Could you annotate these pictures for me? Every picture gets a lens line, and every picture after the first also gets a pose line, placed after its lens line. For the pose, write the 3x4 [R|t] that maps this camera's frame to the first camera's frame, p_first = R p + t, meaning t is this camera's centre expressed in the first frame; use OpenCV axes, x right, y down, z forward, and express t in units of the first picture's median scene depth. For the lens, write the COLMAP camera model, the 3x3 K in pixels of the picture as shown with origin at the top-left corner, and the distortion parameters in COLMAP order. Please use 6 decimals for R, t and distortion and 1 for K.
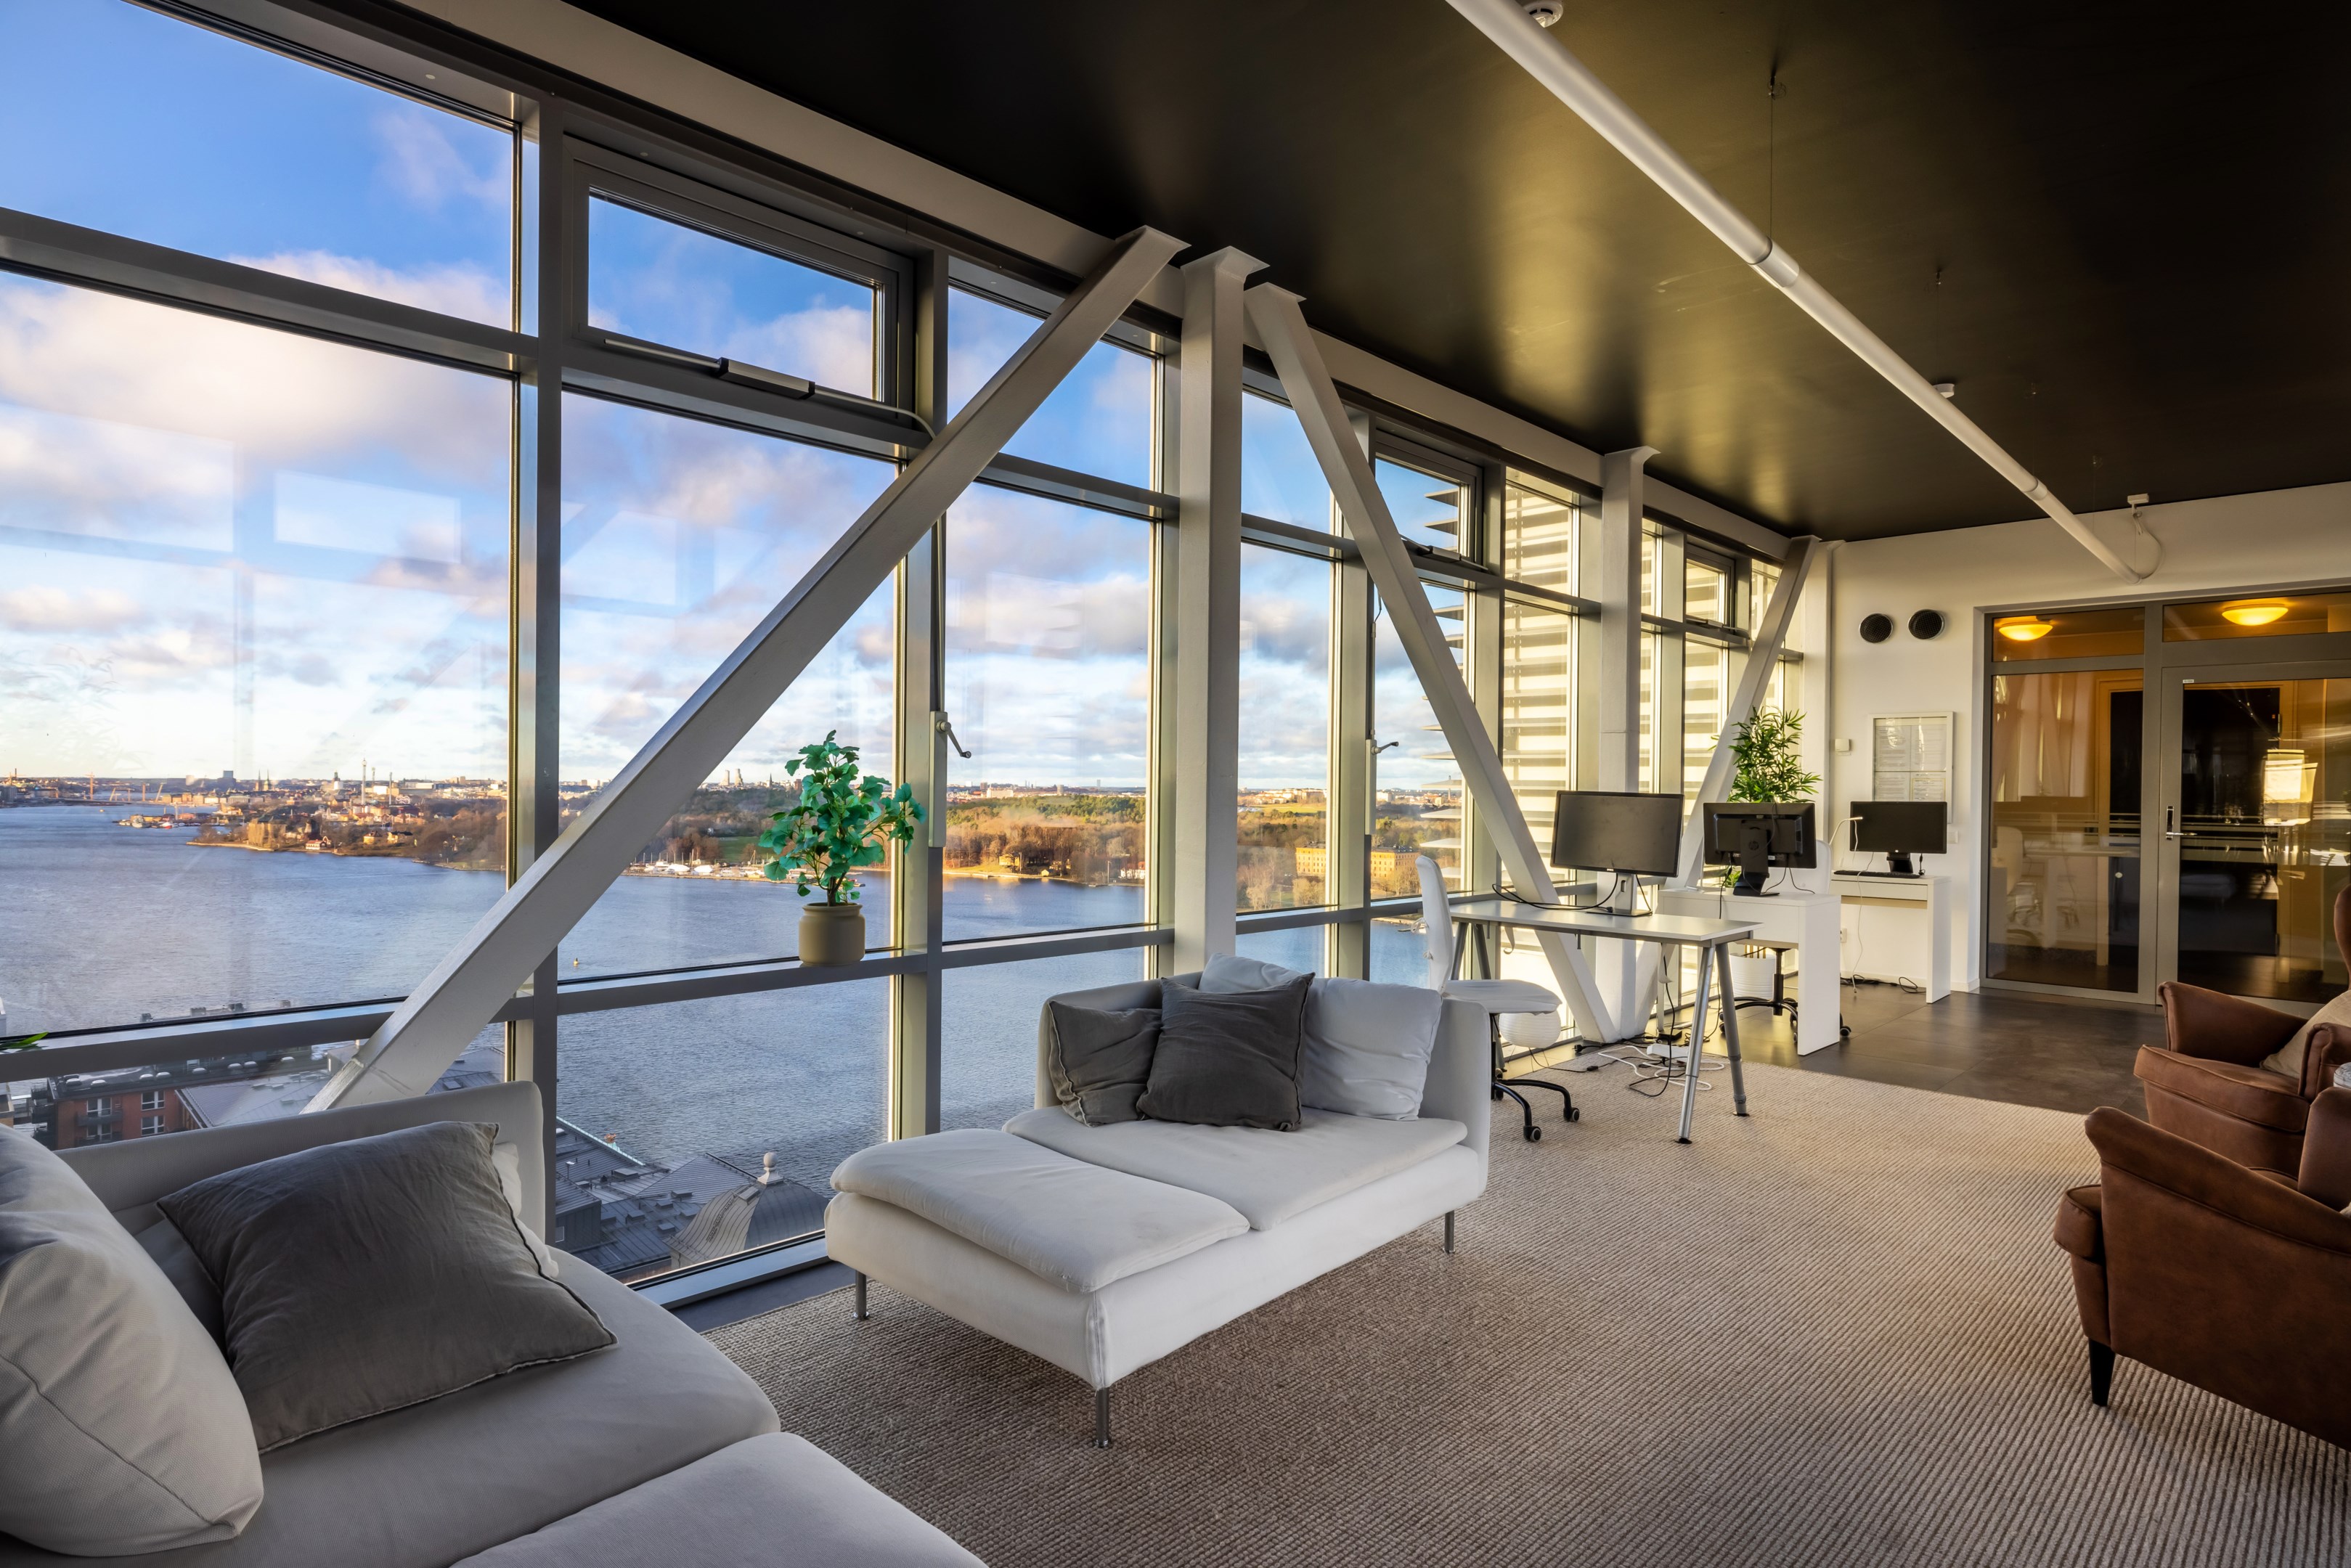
lens RADIAL K [[1233.6, 0, 1175.5], [0, 1233.6, 784.0], [0, 0, 1]] dist [-0.000399, 0.000574]
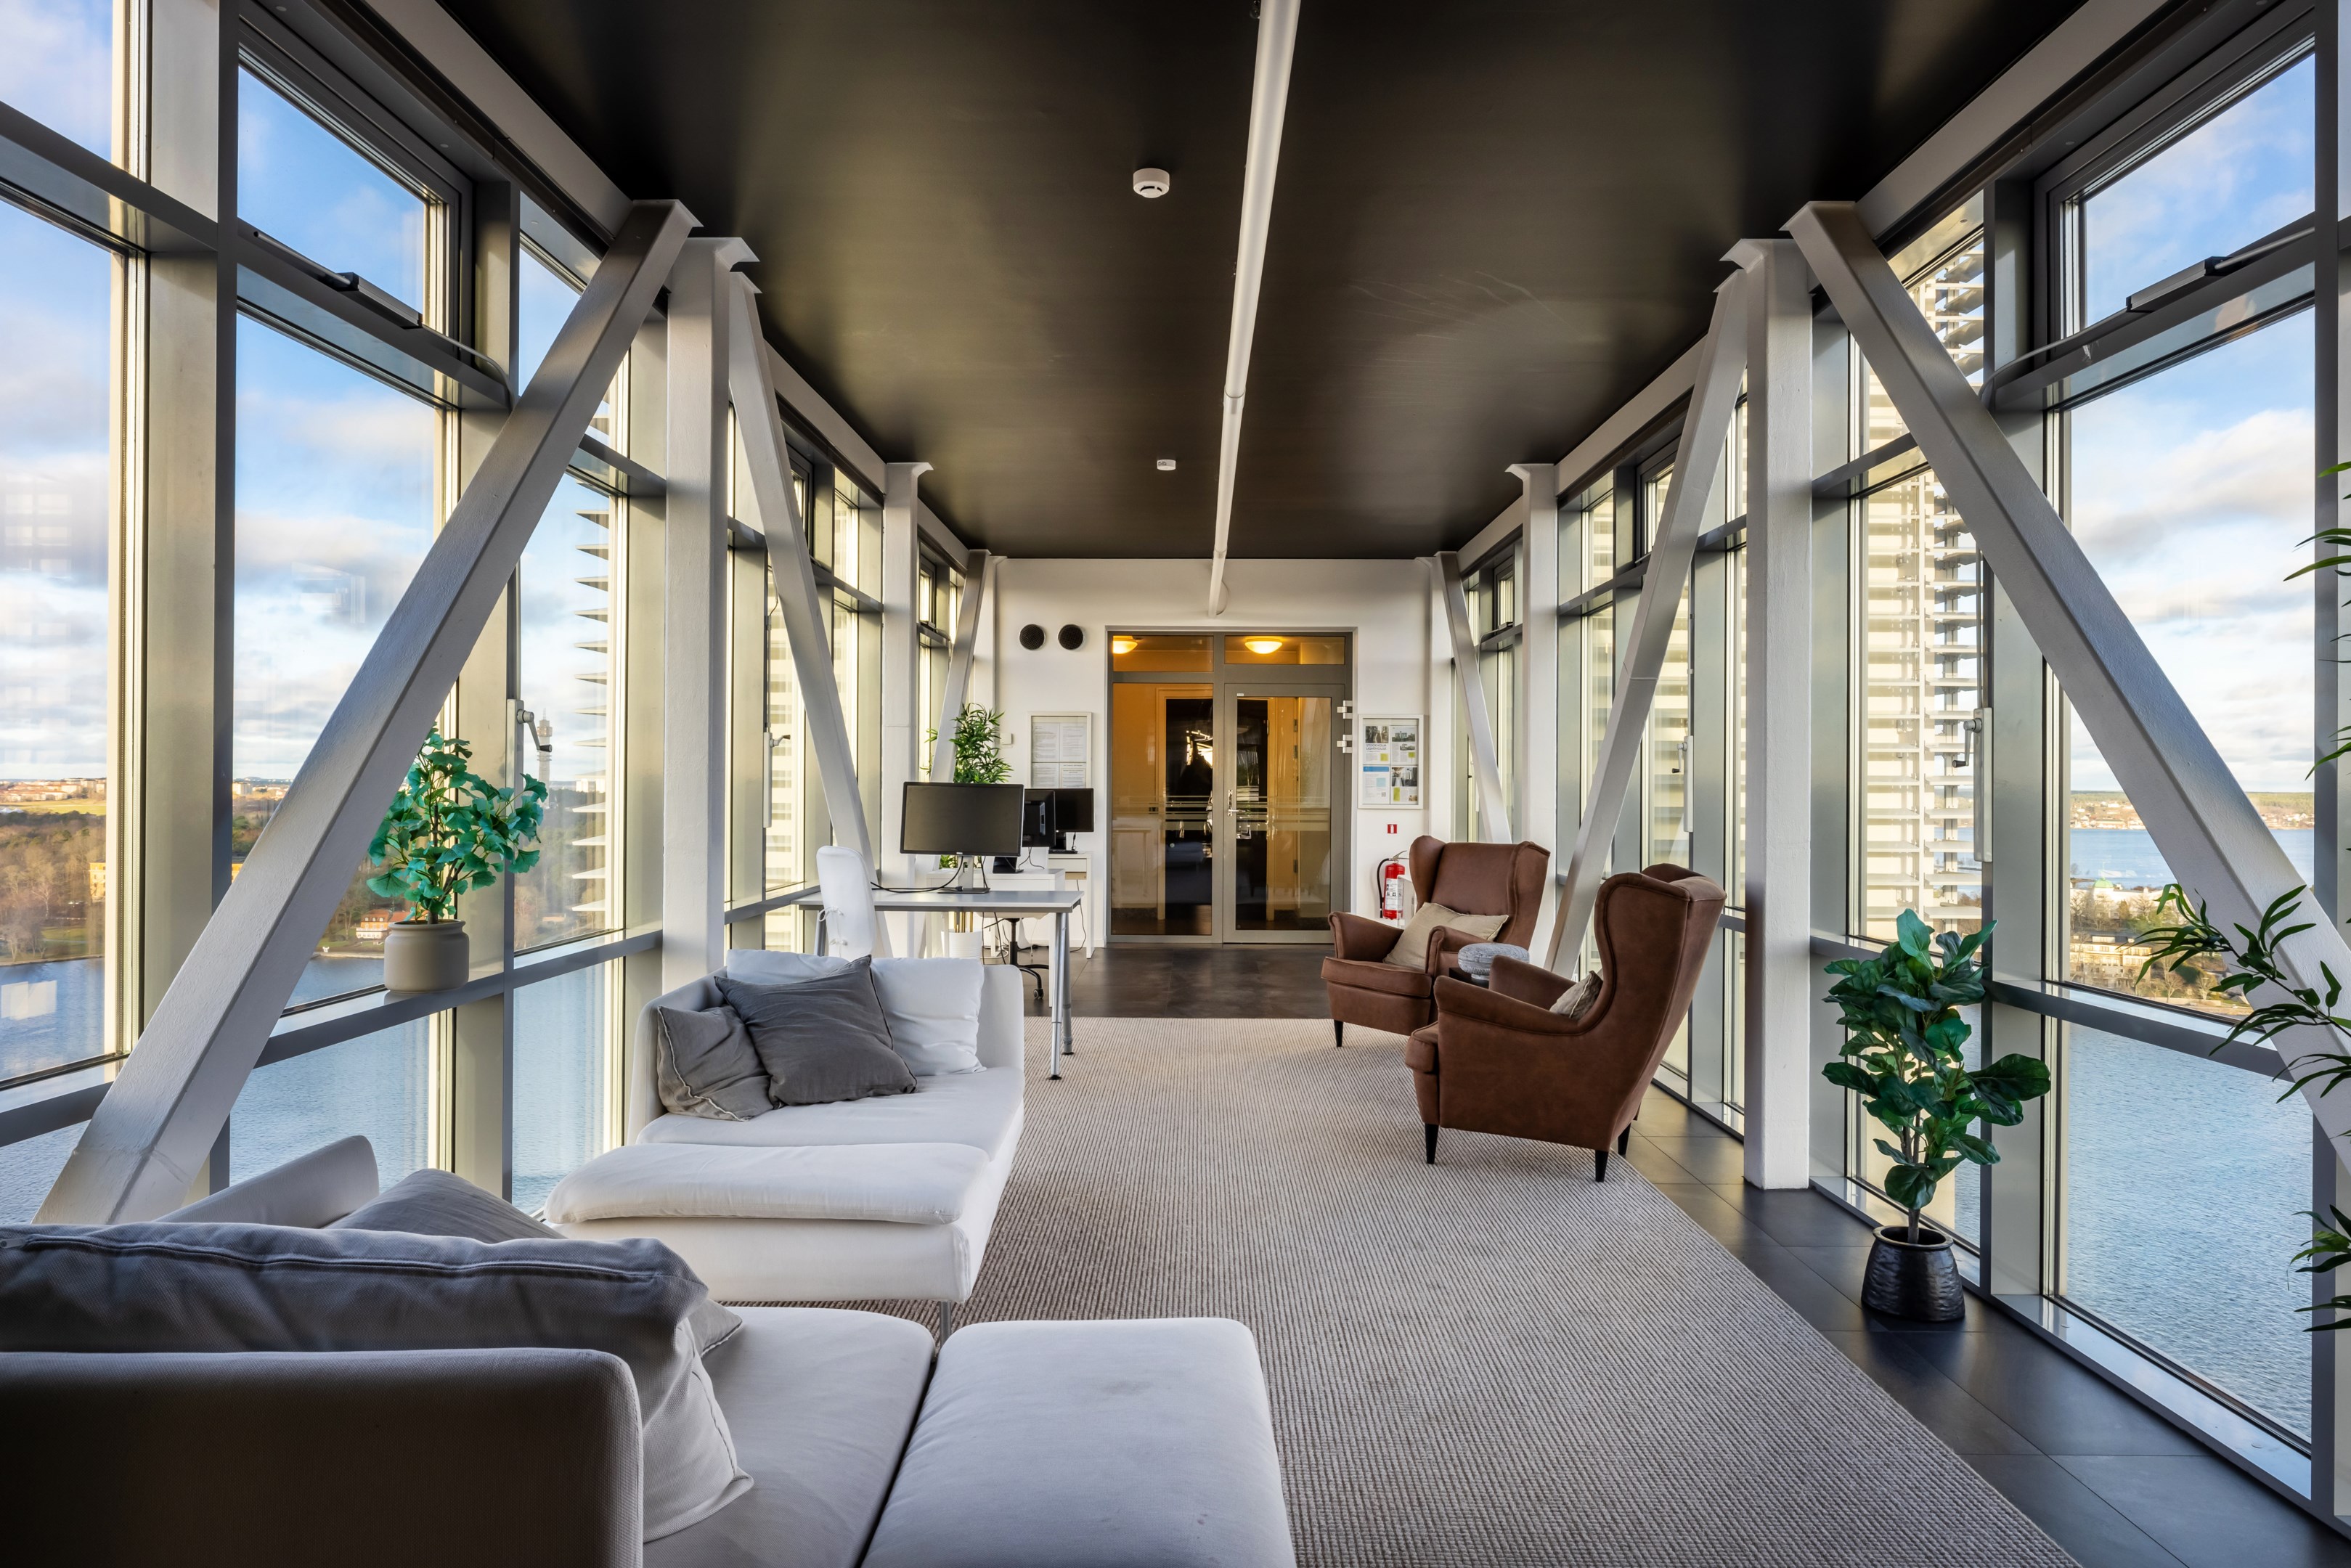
lens RADIAL K [[1394.9, 0, 1175.5], [0, 1394.9, 784.0], [0, 0, 1]] dist [-0.001470, -0.000089]
pose [[0.722638, -0.007920, 0.691181, -0.380986], [0.001476, 0.999950, 0.009914, -0.005183], [-0.691225, -0.006144, 0.722614, -0.041698]]
